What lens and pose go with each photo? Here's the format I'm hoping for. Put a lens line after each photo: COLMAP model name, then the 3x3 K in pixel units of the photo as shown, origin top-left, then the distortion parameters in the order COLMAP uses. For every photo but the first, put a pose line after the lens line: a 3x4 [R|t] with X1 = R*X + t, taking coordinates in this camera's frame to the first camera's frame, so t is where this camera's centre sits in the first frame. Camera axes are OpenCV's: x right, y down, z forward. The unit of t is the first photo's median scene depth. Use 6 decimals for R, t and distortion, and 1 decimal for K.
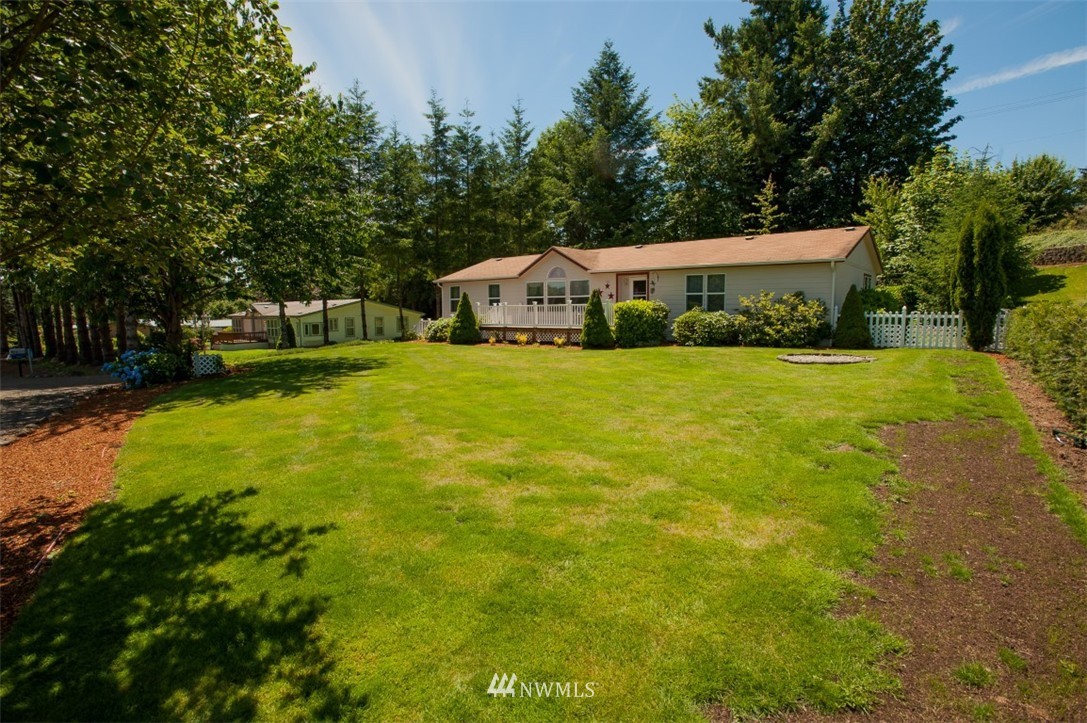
lens RADIAL K [[528.6, 0, 543.6], [0, 528.6, 366.3], [0, 0, 1]] dist [-0.005706, 0.000293]
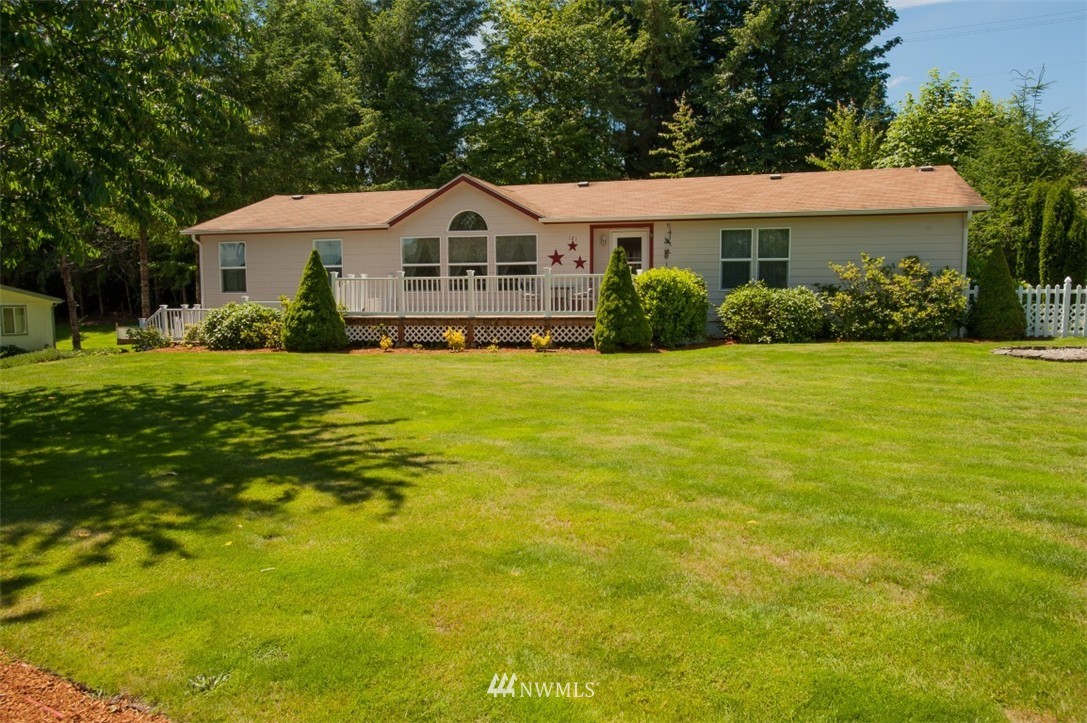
lens RADIAL K [[816.5, 0, 543.5], [0, 816.5, 363.1], [0, 0, 1]] dist [0.039465, -0.001903]
pose [[0.920612, -0.032105, 0.389157, -0.271692], [0.042510, 0.998931, -0.018155, -0.007149], [-0.388158, 0.033257, 0.920993, 0.184347]]
